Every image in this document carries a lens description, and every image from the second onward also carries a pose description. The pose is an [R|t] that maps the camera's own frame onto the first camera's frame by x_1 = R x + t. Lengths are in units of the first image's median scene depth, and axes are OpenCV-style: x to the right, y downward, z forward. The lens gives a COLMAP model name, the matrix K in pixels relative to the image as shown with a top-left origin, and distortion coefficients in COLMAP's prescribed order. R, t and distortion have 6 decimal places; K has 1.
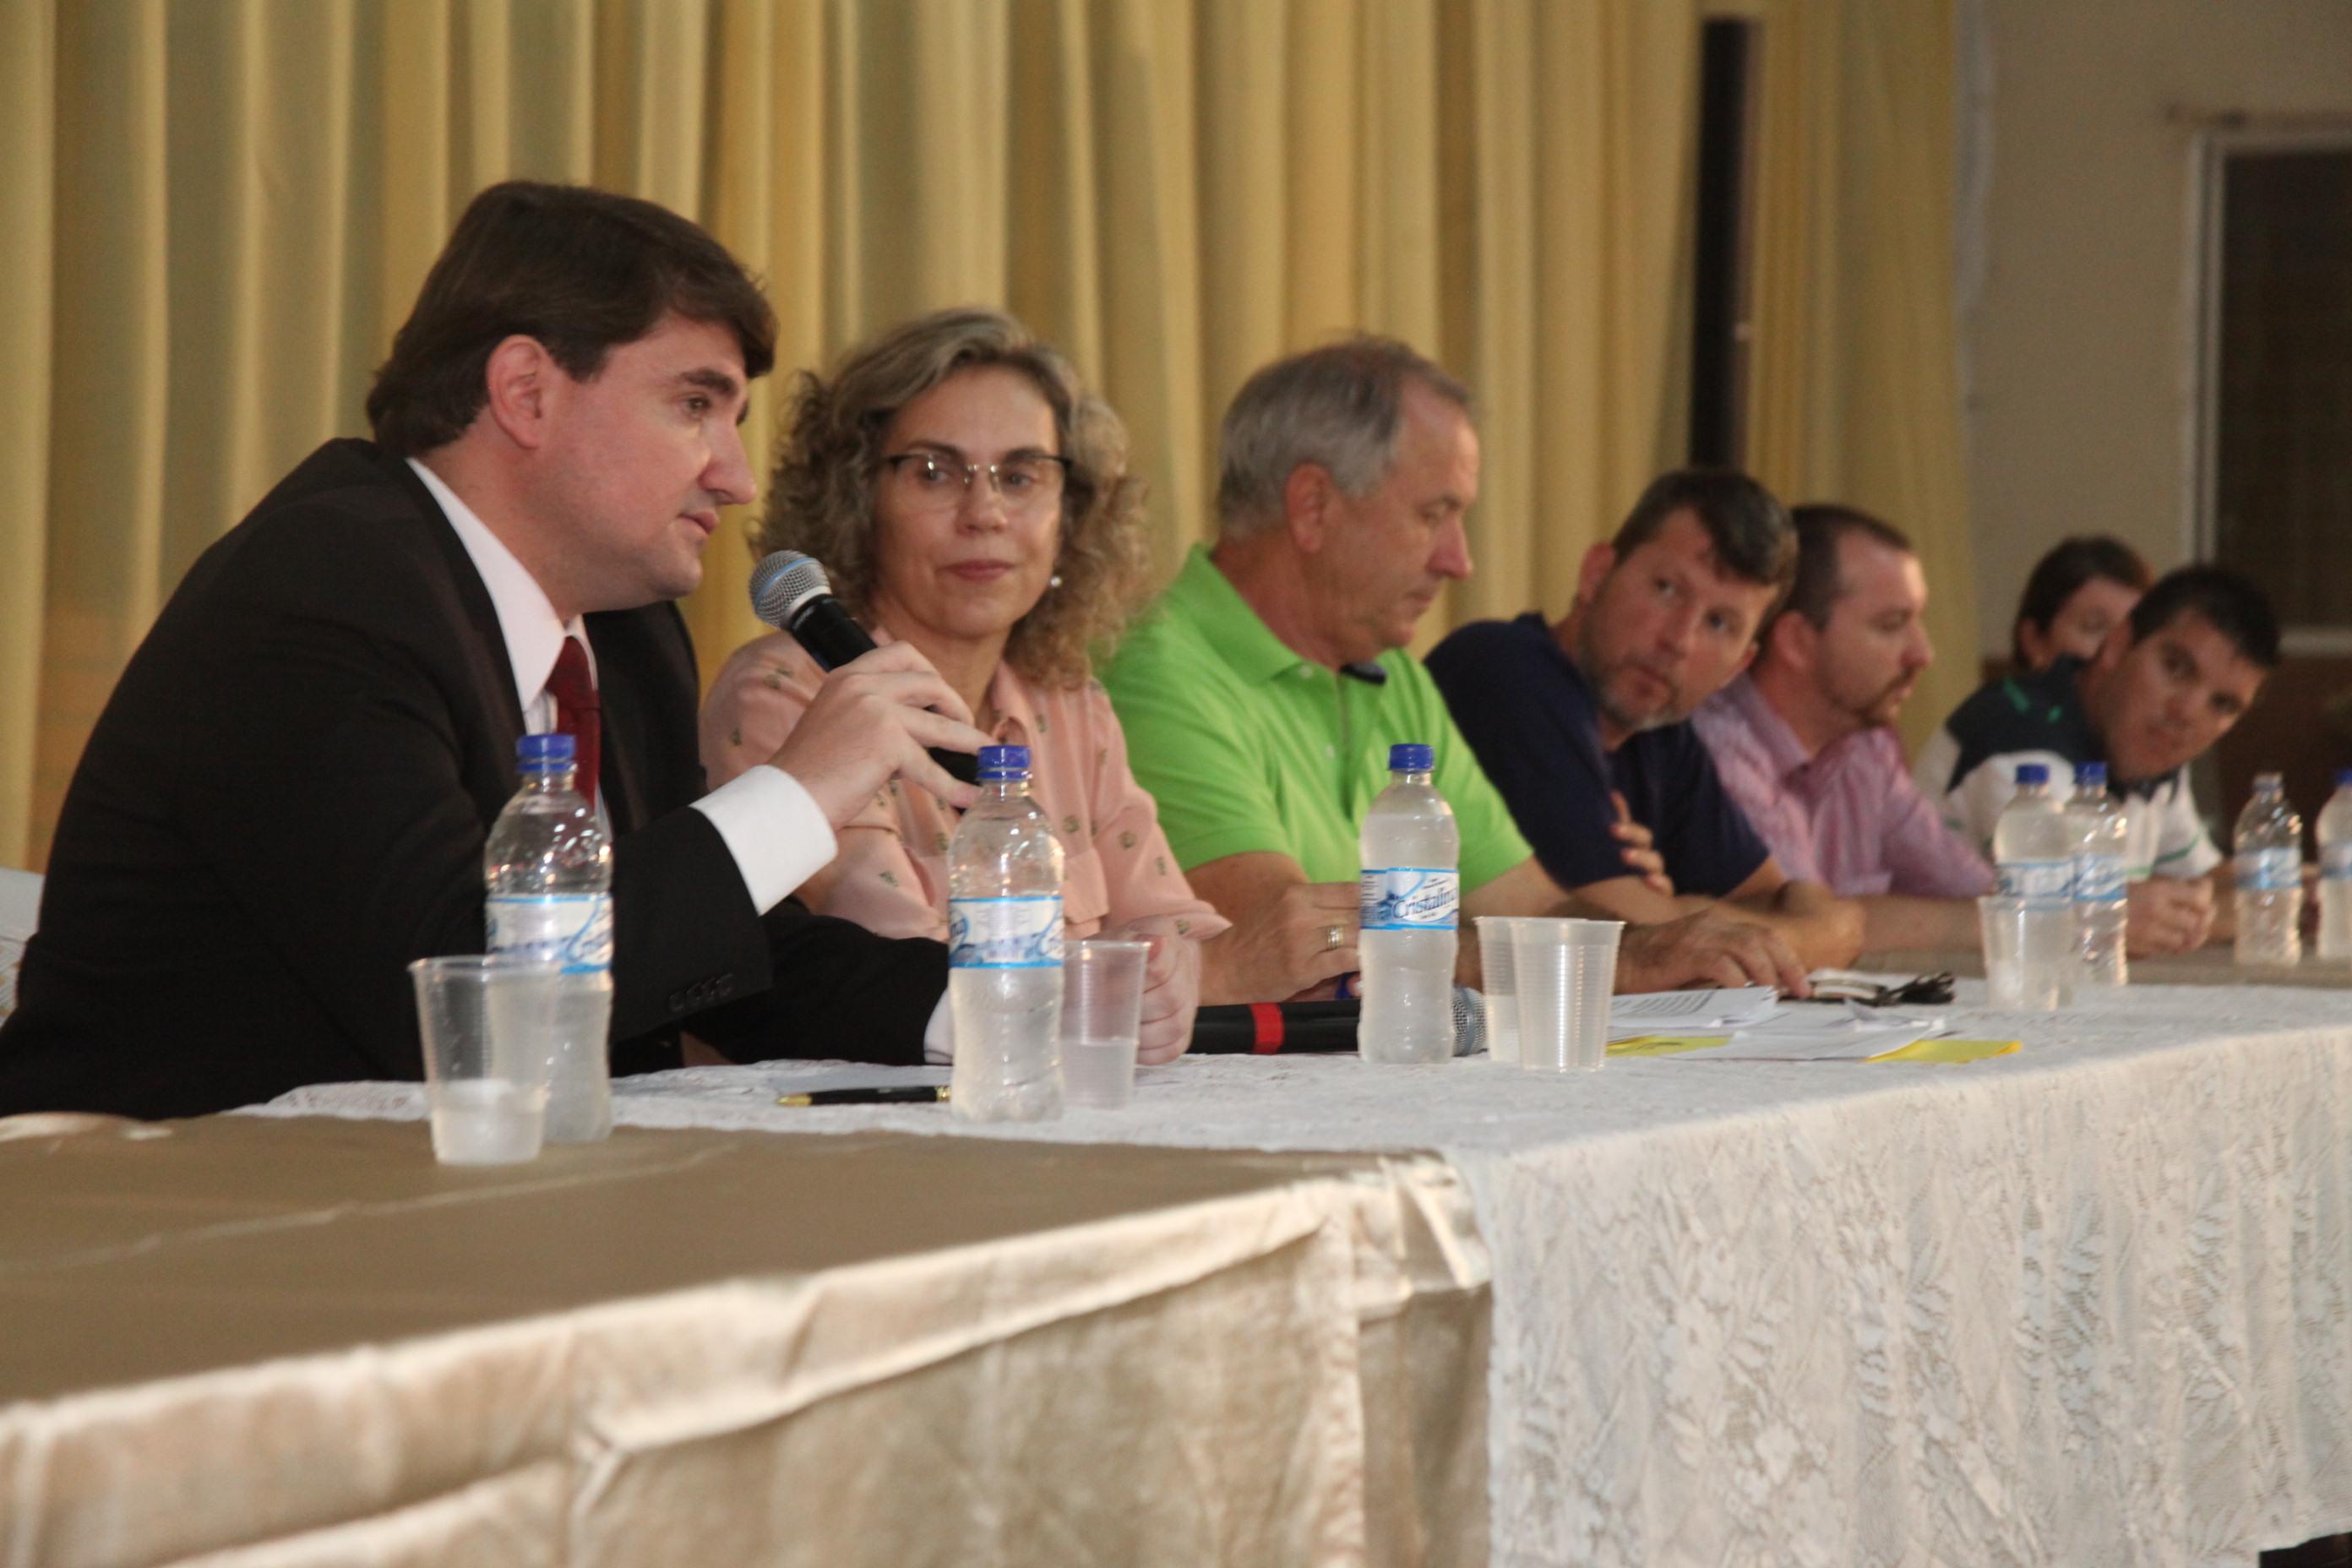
lens RADIAL K [[5841.4, 0, 1128.4], [0, 5841.4, 783.3], [0, 0, 1]] dist [0.015247, 4.930119]
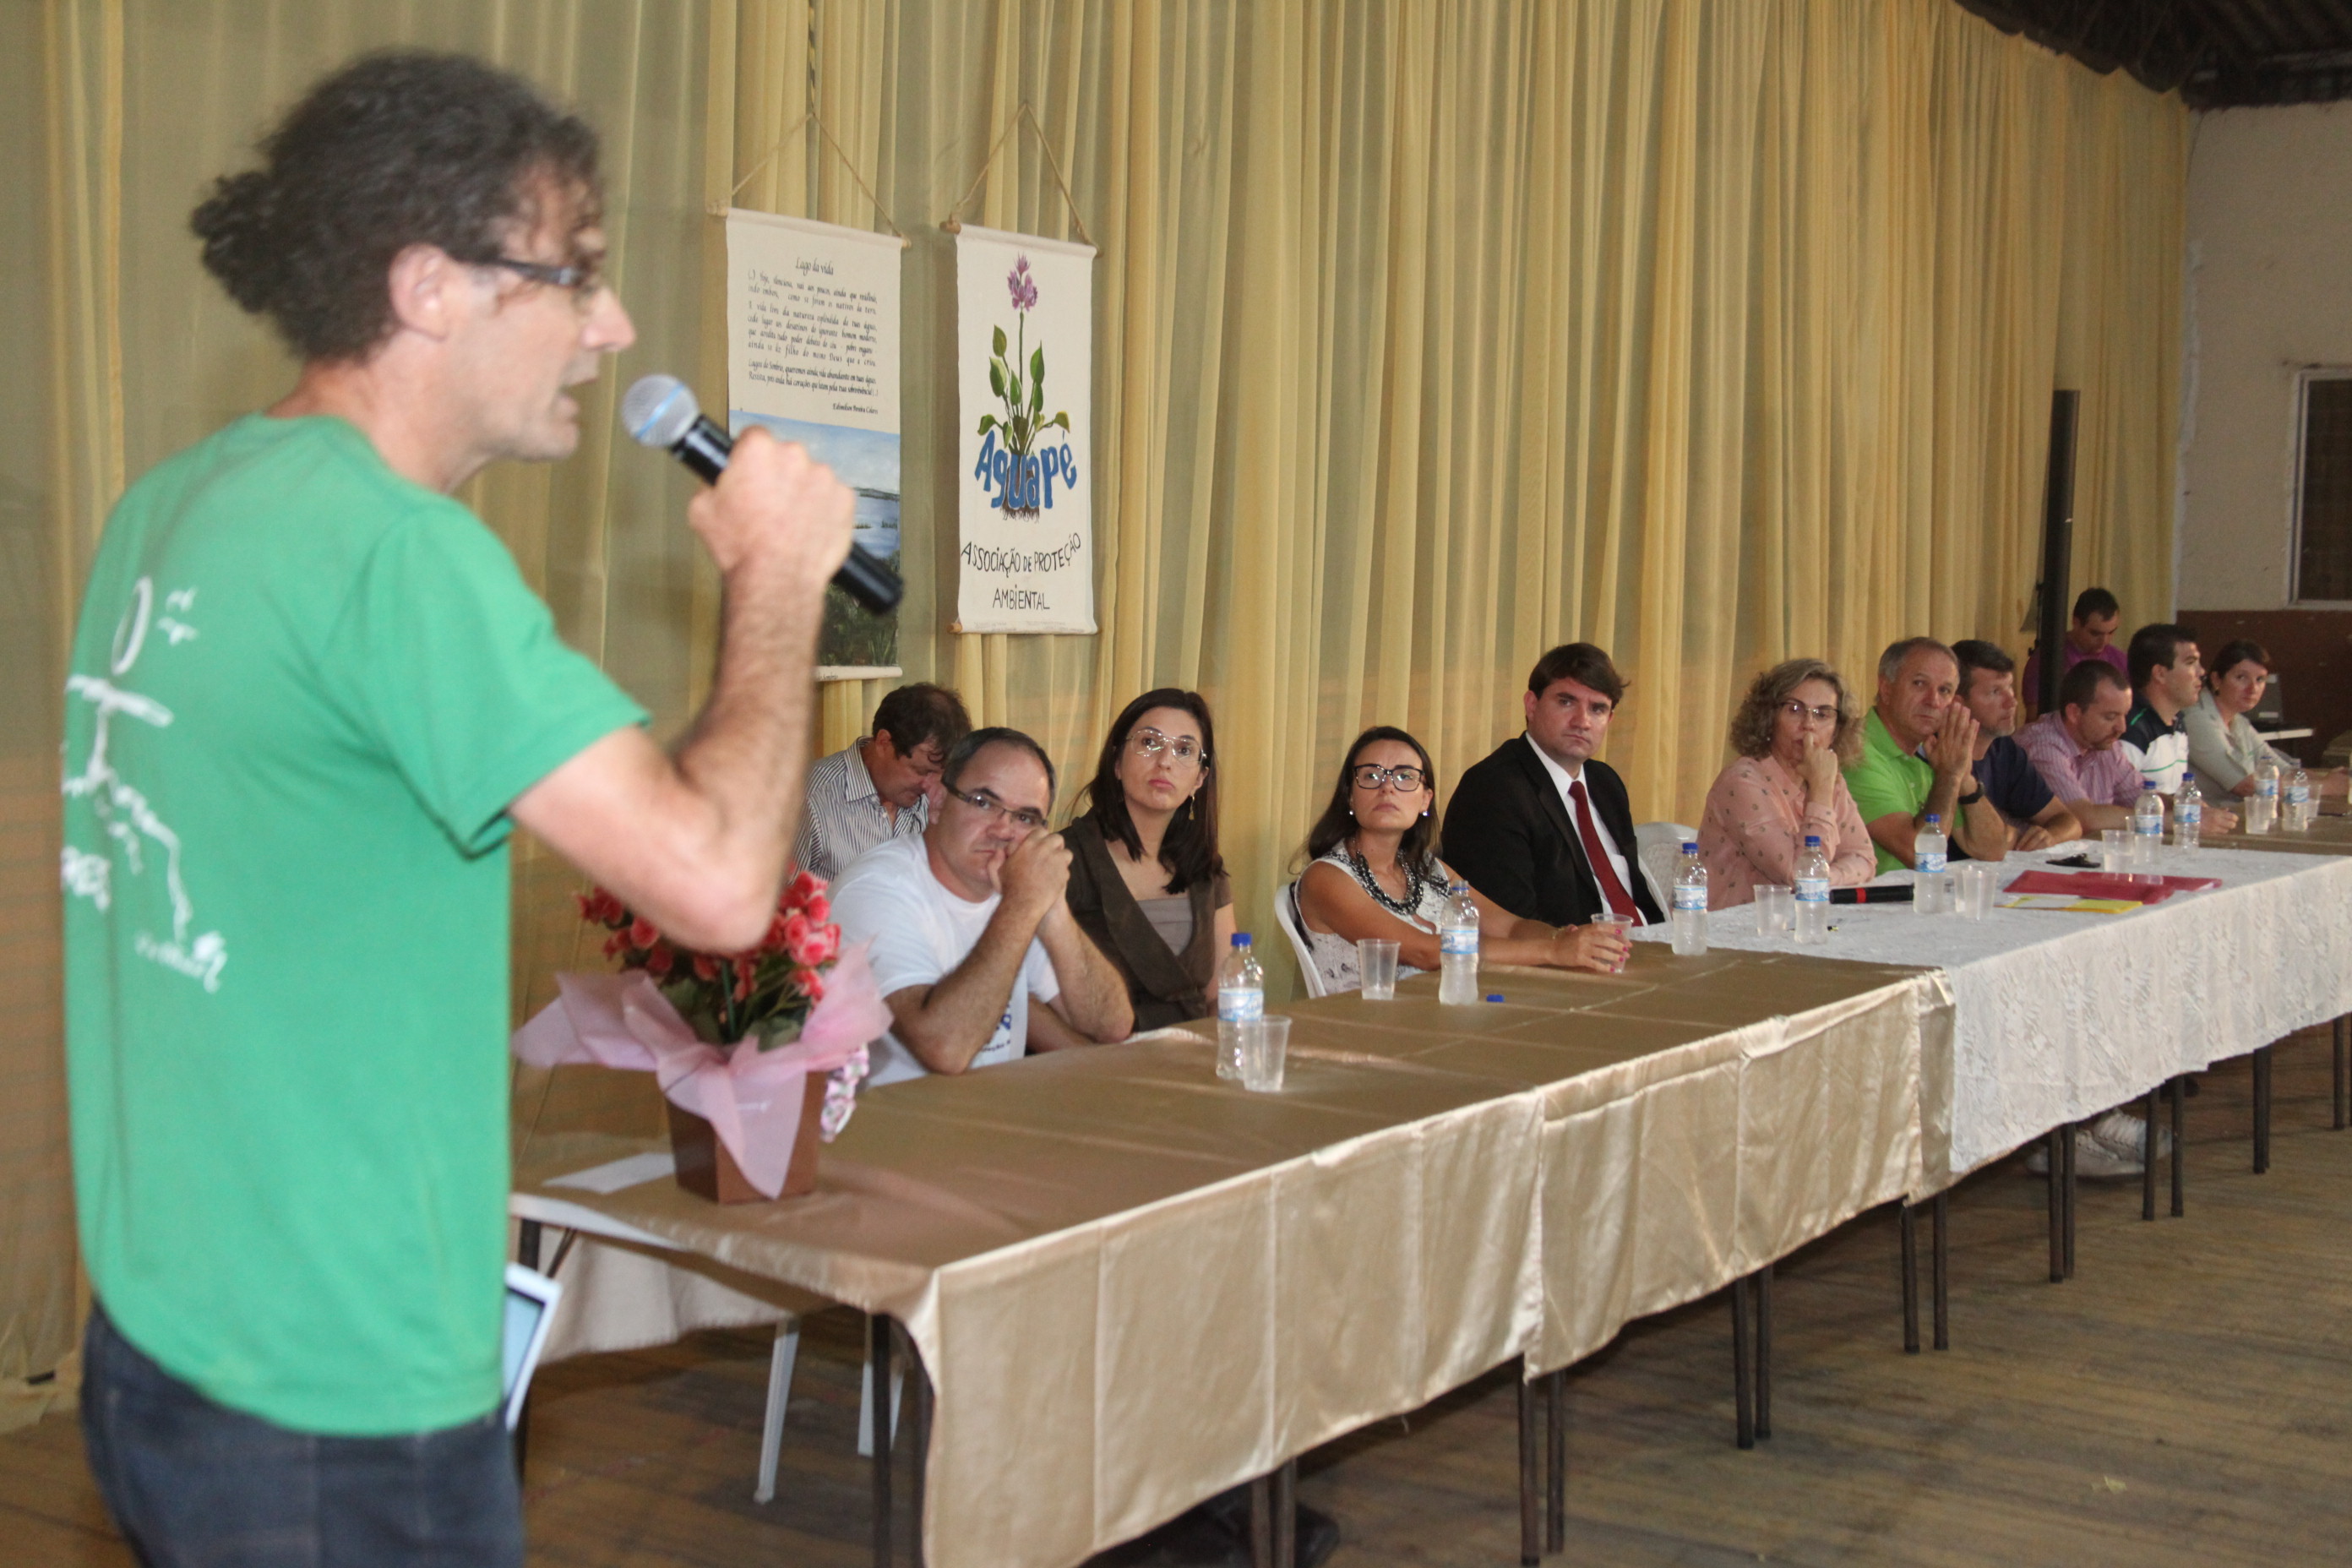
lens RADIAL K [[3139.9, 0, 1174.9], [0, 3139.9, 789.1], [0, 0, 1]] dist [0.025569, 0.382191]
pose [[0.984024, 0.013497, -0.177524, -0.062493], [0.000103, 0.997079, 0.076382, -0.176359], [0.178036, -0.075180, 0.981148, -0.900489]]
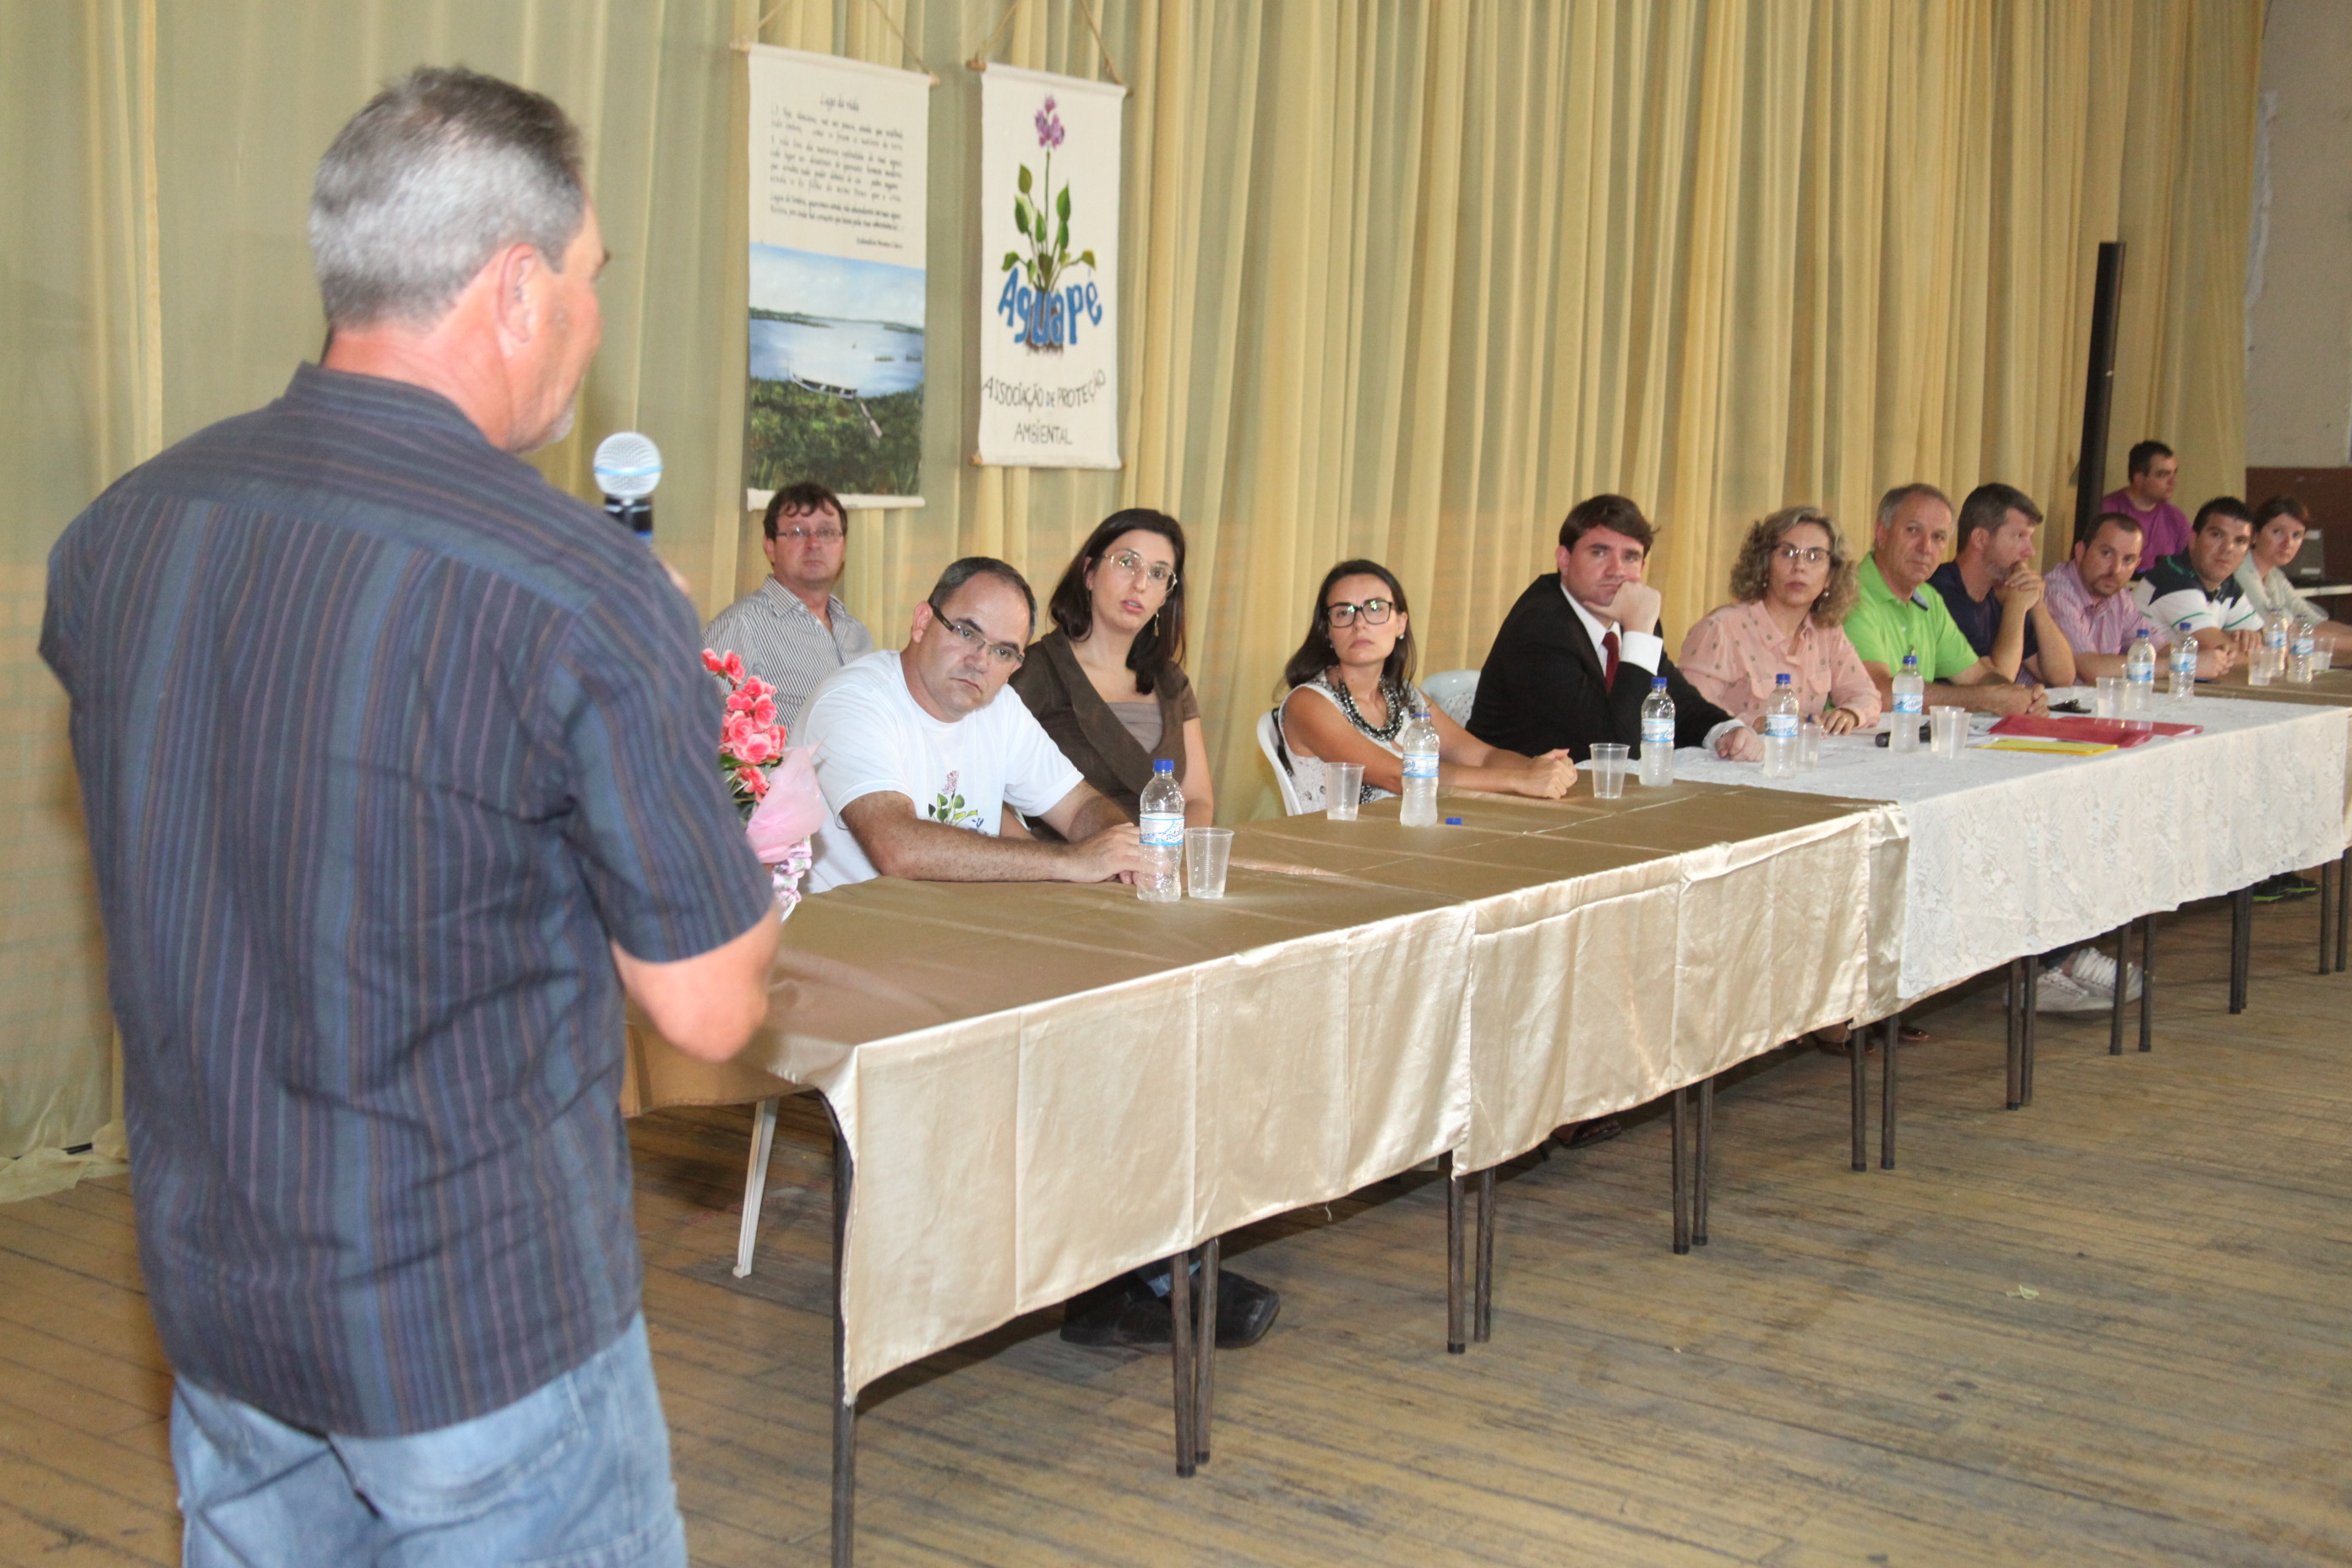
lens RADIAL K [[3139.9, 0, 1174.9], [0, 3139.9, 789.1], [0, 0, 1]] dist [0.025569, 0.382191]
pose [[0.977394, 0.041633, -0.207286, 0.016523], [-0.015740, 0.992028, 0.125030, -0.170668], [0.210839, -0.118941, 0.970258, -0.956553]]
